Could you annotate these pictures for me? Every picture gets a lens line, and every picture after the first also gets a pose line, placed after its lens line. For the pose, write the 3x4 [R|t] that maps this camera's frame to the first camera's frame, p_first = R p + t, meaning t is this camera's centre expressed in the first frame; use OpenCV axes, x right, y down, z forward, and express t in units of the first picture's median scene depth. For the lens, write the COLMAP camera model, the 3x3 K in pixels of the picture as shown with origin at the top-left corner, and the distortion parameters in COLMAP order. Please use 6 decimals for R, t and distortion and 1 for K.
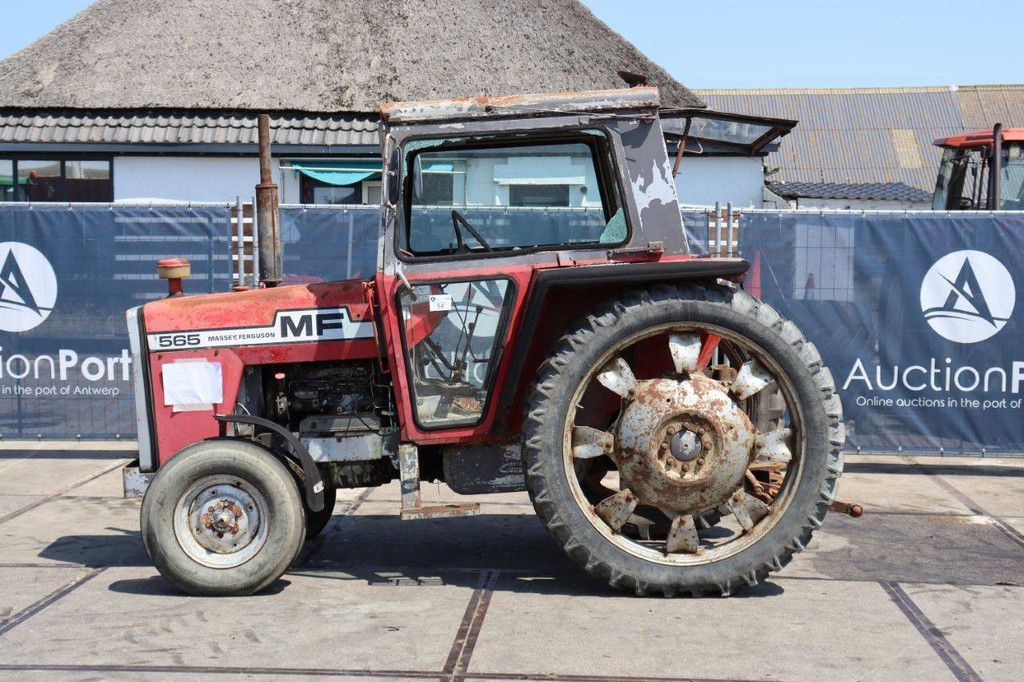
lens RADIAL K [[1535.6, 0, 512.0], [0, 1535.6, 341.0], [0, 0, 1]] dist [0.084032, 0.269341]
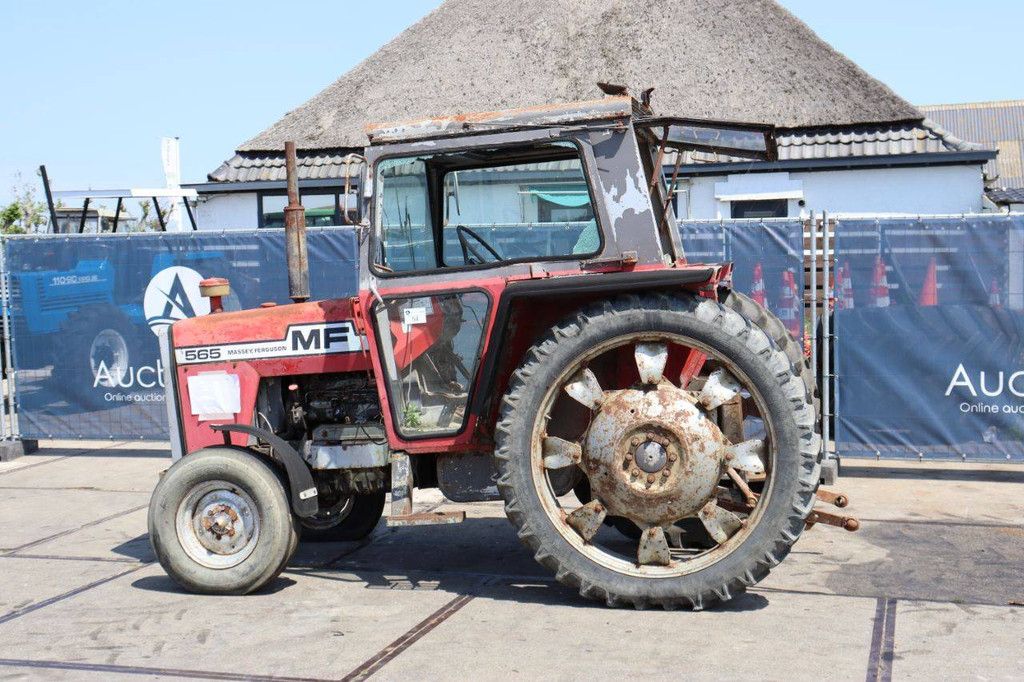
lens RADIAL K [[1384.6, 0, 512.0], [0, 1384.6, 341.0], [0, 0, 1]] dist [0.041816, 0.100045]
pose [[0.974594, -0.010613, -0.223729, 0.220321], [0.009601, 0.999938, -0.005614, -0.002278], [0.223775, 0.003323, 0.974635, 0.108964]]
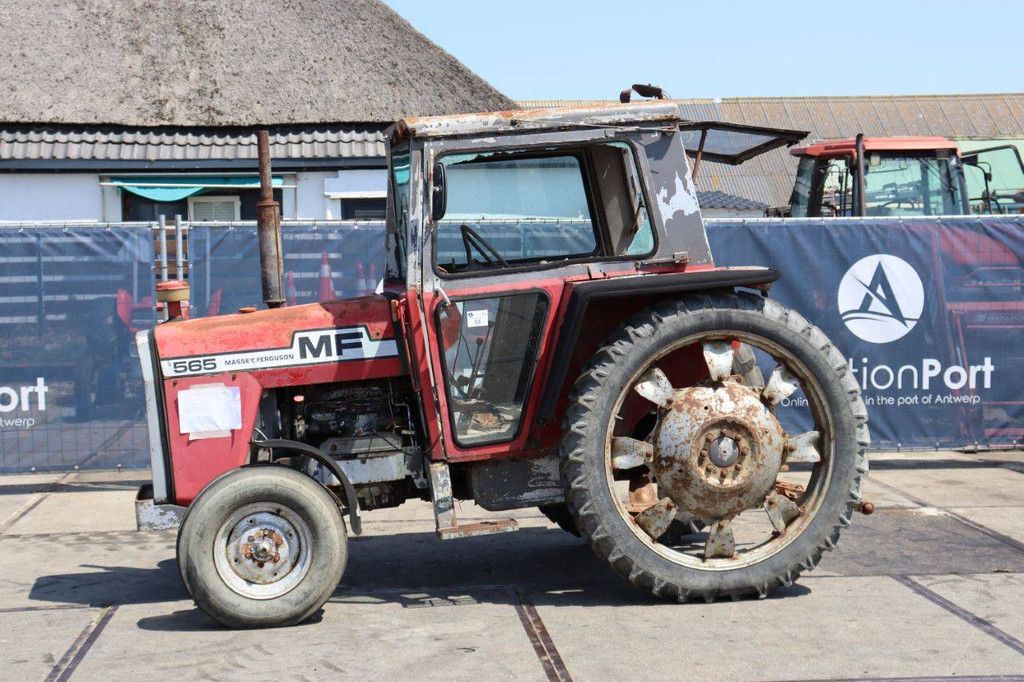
lens RADIAL K [[1535.6, 0, 512.0], [0, 1535.6, 341.0], [0, 0, 1]] dist [0.084032, 0.269341]
pose [[0.986872, -0.031367, 0.158427, -0.179393], [0.032541, 0.999459, -0.004827, -0.004800], [-0.158189, 0.009919, 0.987359, 0.016995]]
